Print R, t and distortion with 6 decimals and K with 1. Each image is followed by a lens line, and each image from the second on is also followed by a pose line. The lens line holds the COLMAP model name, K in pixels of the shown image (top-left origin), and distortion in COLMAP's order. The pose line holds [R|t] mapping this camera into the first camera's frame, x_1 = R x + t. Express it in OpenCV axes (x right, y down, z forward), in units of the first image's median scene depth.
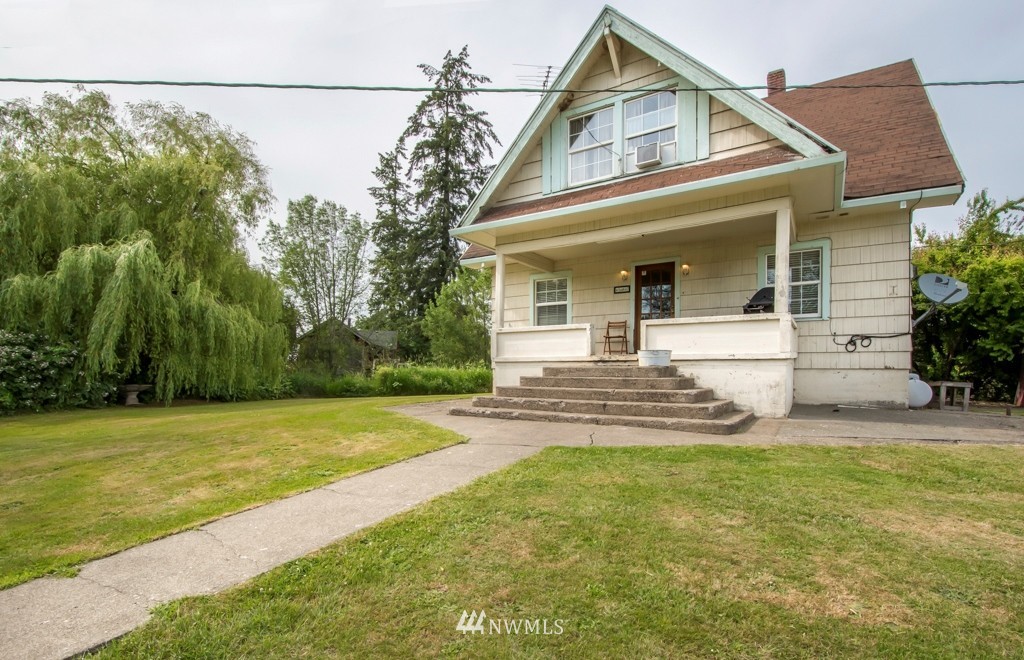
lens RADIAL K [[459.0, 0, 511.5], [0, 459.0, 367.9], [0, 0, 1]] dist [-0.000272, -0.000214]
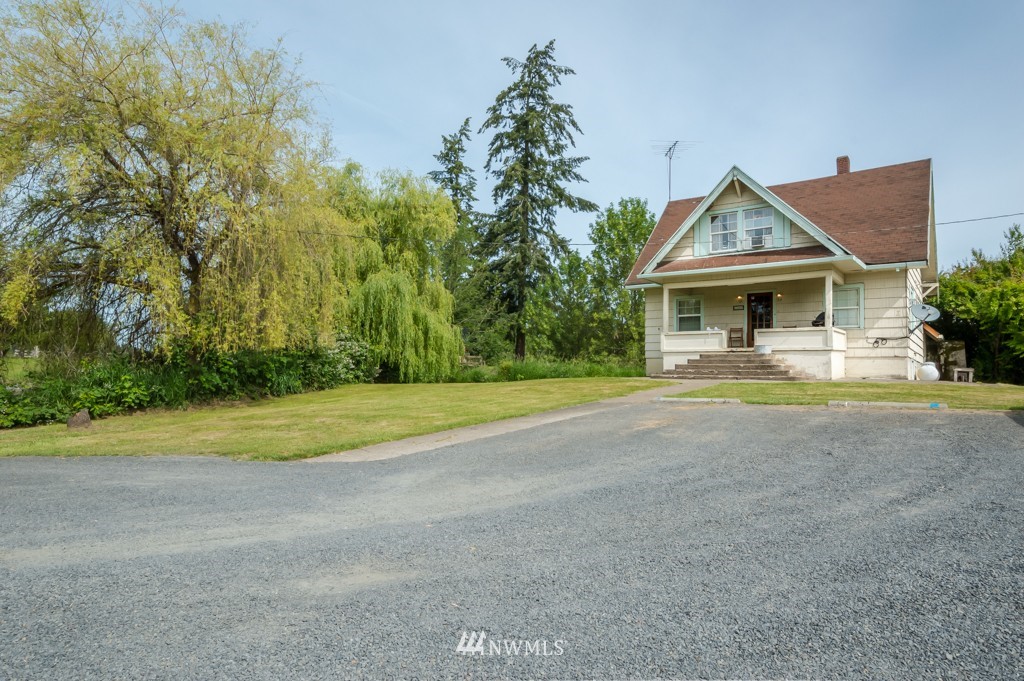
lens RADIAL K [[615.0, 0, 512.0], [0, 615.0, 340.5], [0, 0, 1]] dist [0.027333, 0.000173]
pose [[0.998417, 0.007598, -0.055725, -0.098797], [-0.010711, 0.998385, -0.055785, 0.016203], [0.055211, 0.056293, 0.996887, -0.273091]]
